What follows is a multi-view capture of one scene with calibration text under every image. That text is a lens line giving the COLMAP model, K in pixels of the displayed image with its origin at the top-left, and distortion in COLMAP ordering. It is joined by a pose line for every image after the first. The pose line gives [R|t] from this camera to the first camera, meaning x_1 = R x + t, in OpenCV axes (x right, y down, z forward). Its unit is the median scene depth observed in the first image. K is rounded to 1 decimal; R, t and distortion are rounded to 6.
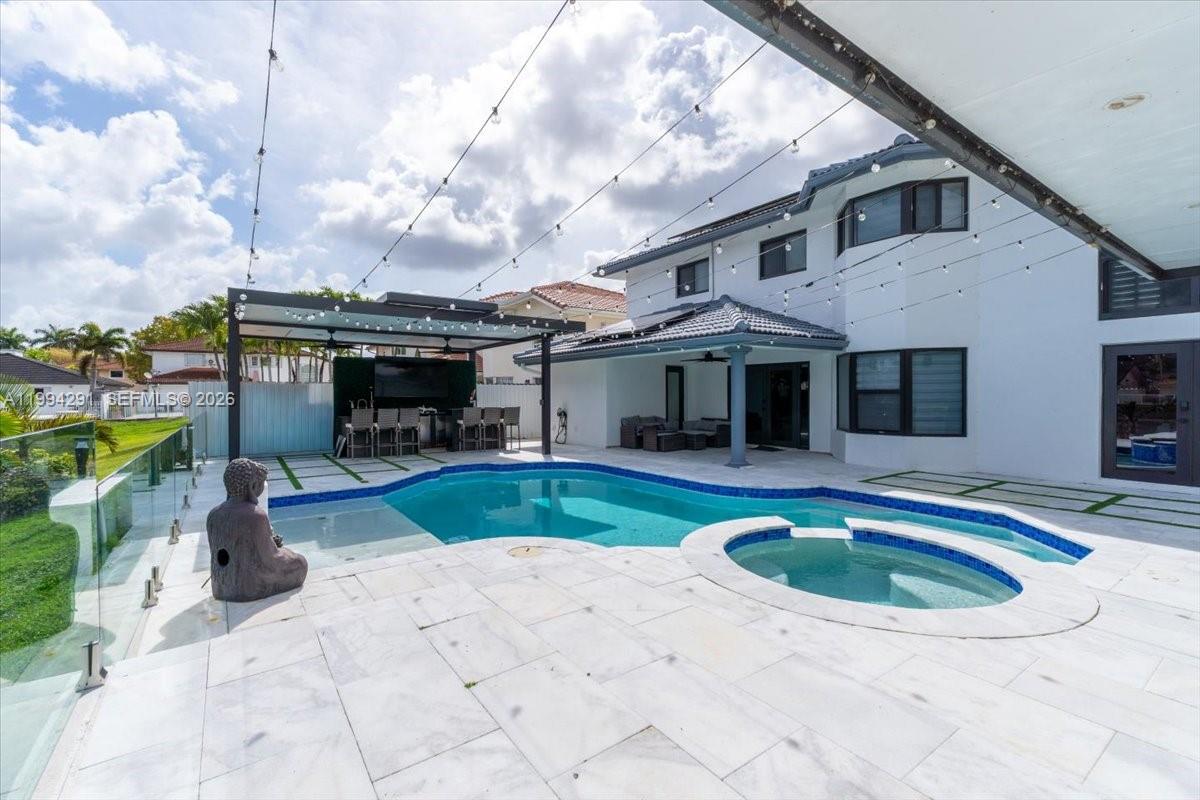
lens RADIAL K [[526.4, 0, 603.3], [0, 526.4, 396.9], [0, 0, 1]] dist [0.004947, 0.001490]
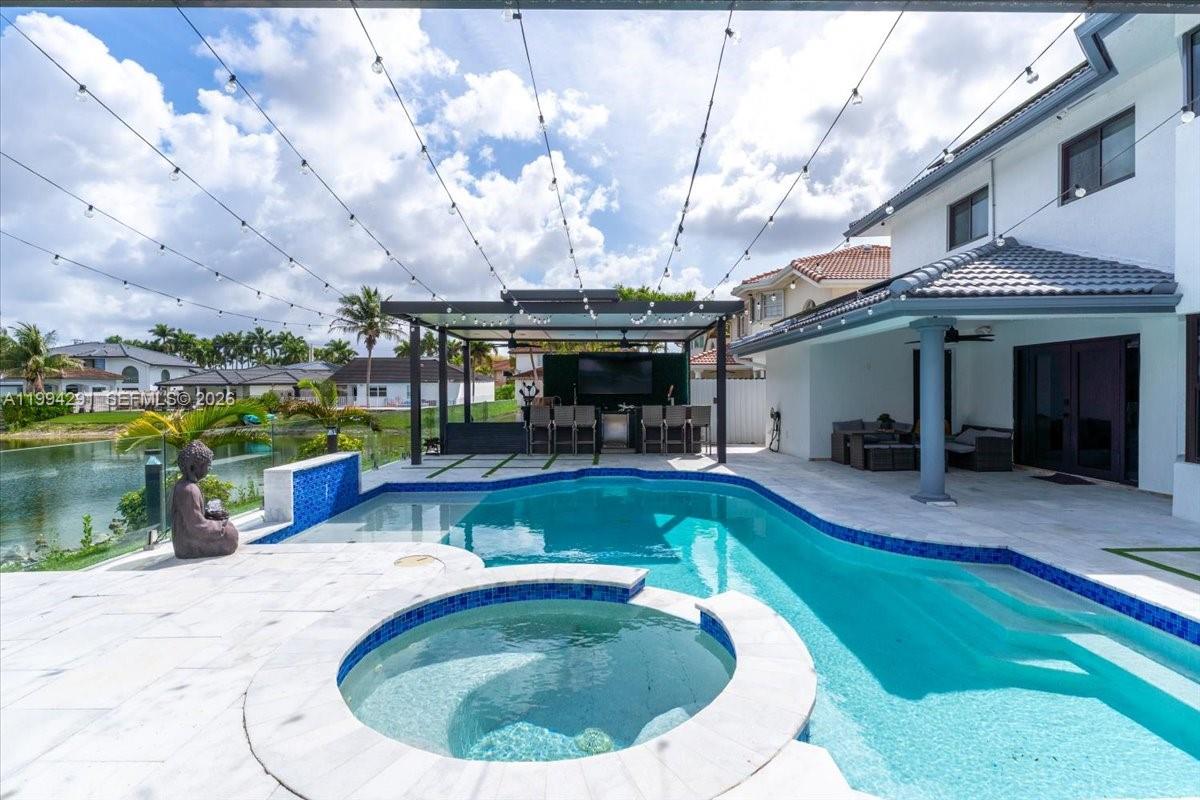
lens RADIAL K [[589.3, 0, 602.1], [0, 589.3, 401.0], [0, 0, 1]] dist [0.002056, -0.000536]
pose [[0.812892, 0.008533, -0.582352, 0.238126], [-0.000279, 0.999898, 0.014261, -0.002586], [0.582414, -0.011430, 0.812812, 0.108105]]
